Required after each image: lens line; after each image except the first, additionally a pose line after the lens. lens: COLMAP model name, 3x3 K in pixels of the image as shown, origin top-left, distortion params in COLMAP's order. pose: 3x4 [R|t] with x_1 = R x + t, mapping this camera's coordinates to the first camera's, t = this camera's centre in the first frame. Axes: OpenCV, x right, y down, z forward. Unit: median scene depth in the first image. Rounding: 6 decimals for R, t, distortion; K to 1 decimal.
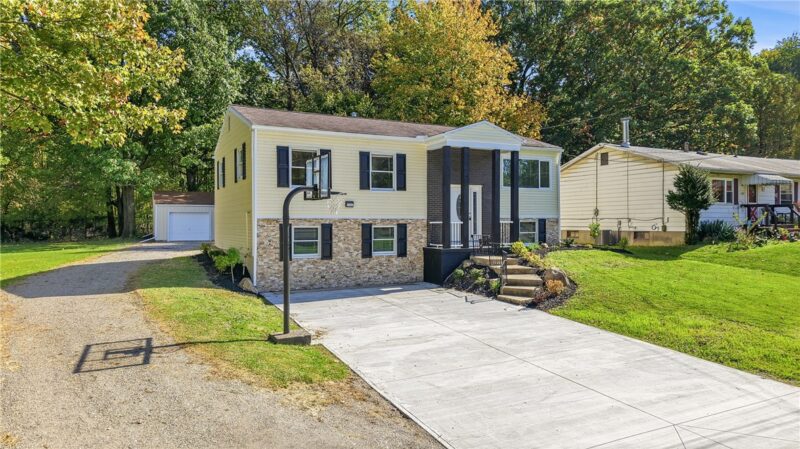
lens RADIAL K [[528.3, 0, 394.2], [0, 528.3, 224.3], [0, 0, 1]] dist [0.016462, -0.002822]
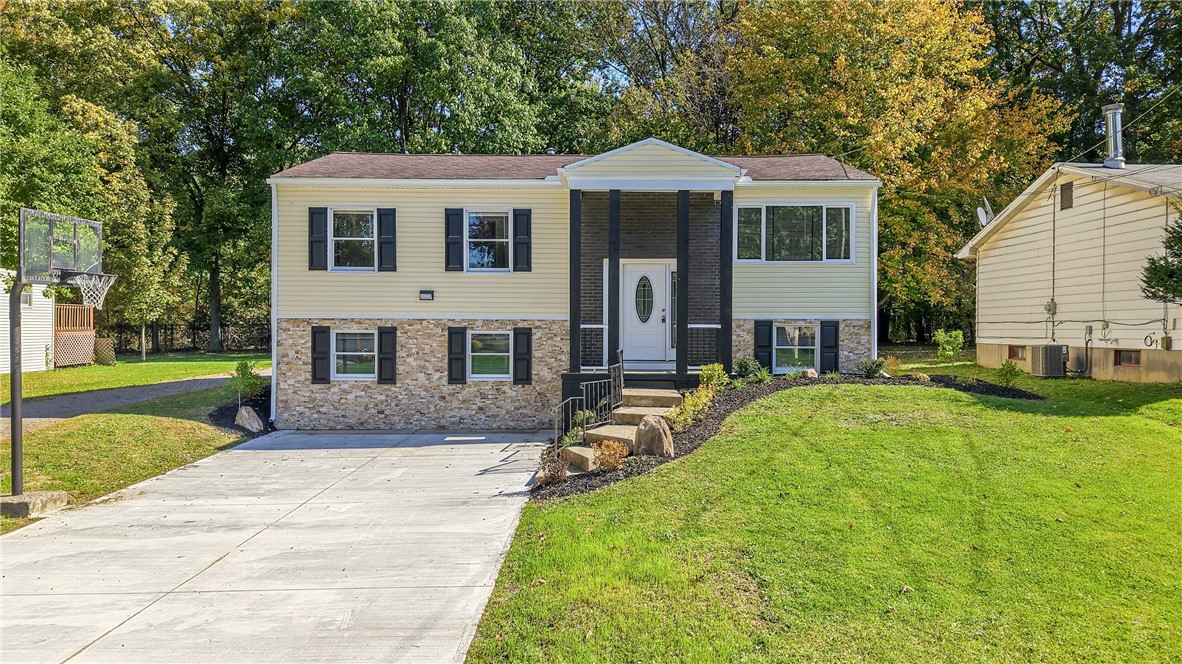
lens RADIAL K [[780.5, 0, 590.6], [0, 780.5, 331.8], [0, 0, 1]] dist [0.016462, -0.002822]
pose [[0.899743, 0.009676, -0.436313, 0.462413], [-0.008141, 0.999952, 0.005389, -0.002025], [0.436344, -0.001296, 0.899779, 0.254321]]
